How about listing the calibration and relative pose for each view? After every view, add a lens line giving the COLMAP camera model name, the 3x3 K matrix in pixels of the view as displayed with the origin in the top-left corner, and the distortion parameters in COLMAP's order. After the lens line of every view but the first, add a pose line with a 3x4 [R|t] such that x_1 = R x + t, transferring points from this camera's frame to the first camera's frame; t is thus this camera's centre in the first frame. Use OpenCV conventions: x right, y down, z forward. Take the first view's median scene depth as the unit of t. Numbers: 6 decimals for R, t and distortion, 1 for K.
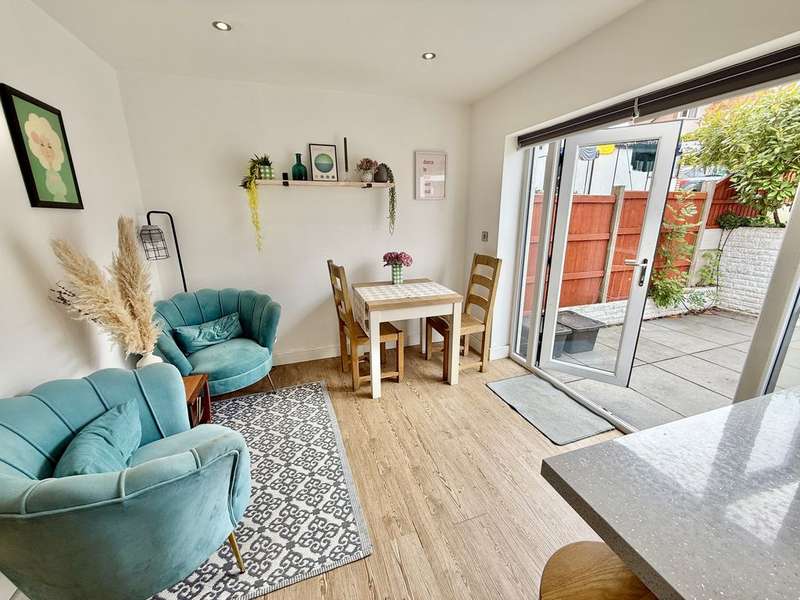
lens RADIAL K [[318.1, 0, 396.8], [0, 318.1, 299.1], [0, 0, 1]] dist [0.002033, -0.000030]
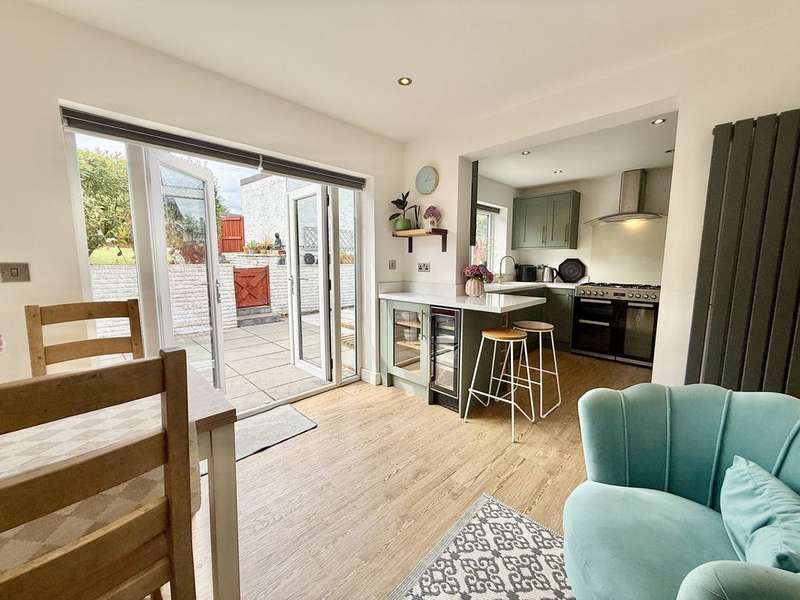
lens RADIAL K [[318.1, 0, 399.1], [0, 318.1, 300.8], [0, 0, 1]] dist [0.002033, -0.000030]
pose [[-0.459778, -0.103086, 0.882030, -0.519336], [0.235585, 0.943492, 0.233073, -0.157171], [-0.856215, 0.314955, -0.409511, 0.856525]]
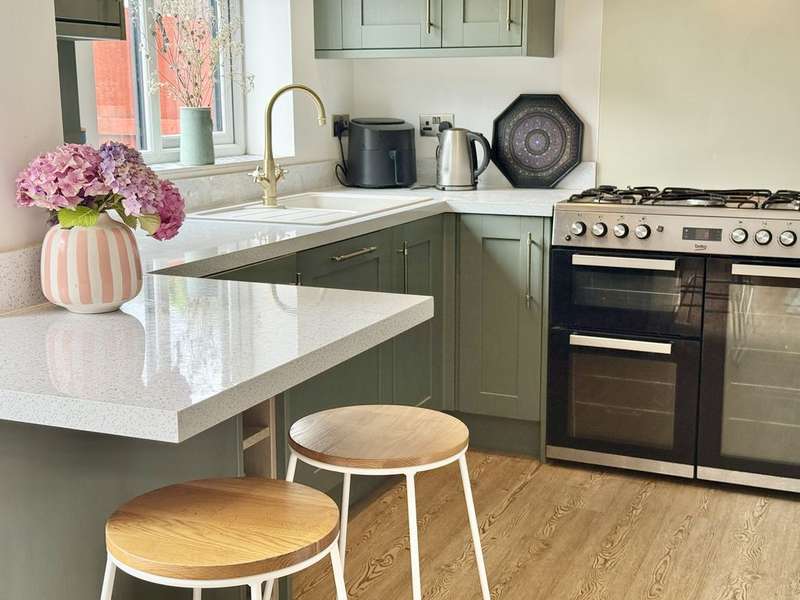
lens RADIAL K [[1116.1, 0, 409.6], [0, 1116.1, 311.6], [0, 0, 1]] dist [0.116909, 0.000000]
pose [[-0.755441, -0.119181, 0.644286, -0.302038], [0.180260, 0.907568, 0.379244, -0.096474], [-0.629933, 0.402635, -0.664131, 0.530419]]
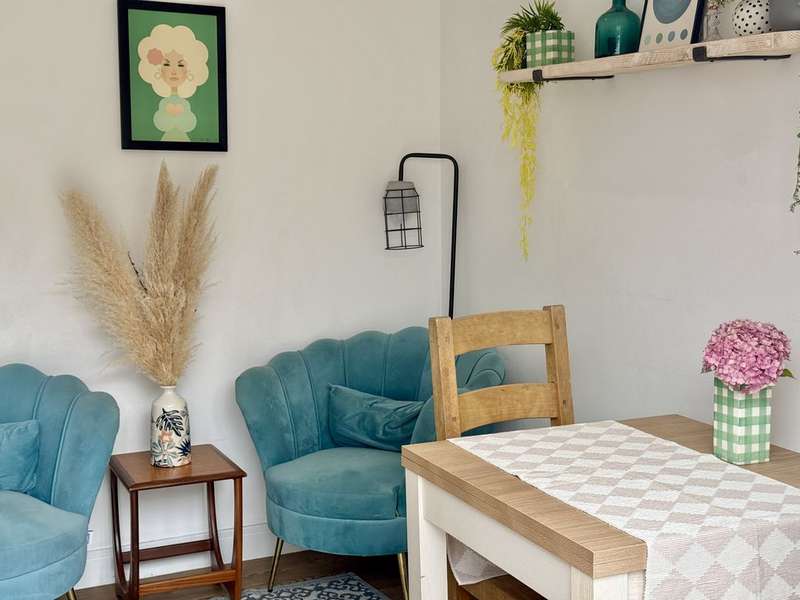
lens RADIAL K [[1116.1, 0, 400.4], [0, 1116.1, 302.6], [0, 0, 1]] dist [0.116909, 0.000000]
pose [[0.122675, 0.131600, -0.983683, 0.895309], [-0.257599, 0.961422, 0.096497, -0.204106], [0.958433, 0.241558, 0.151842, 0.731948]]
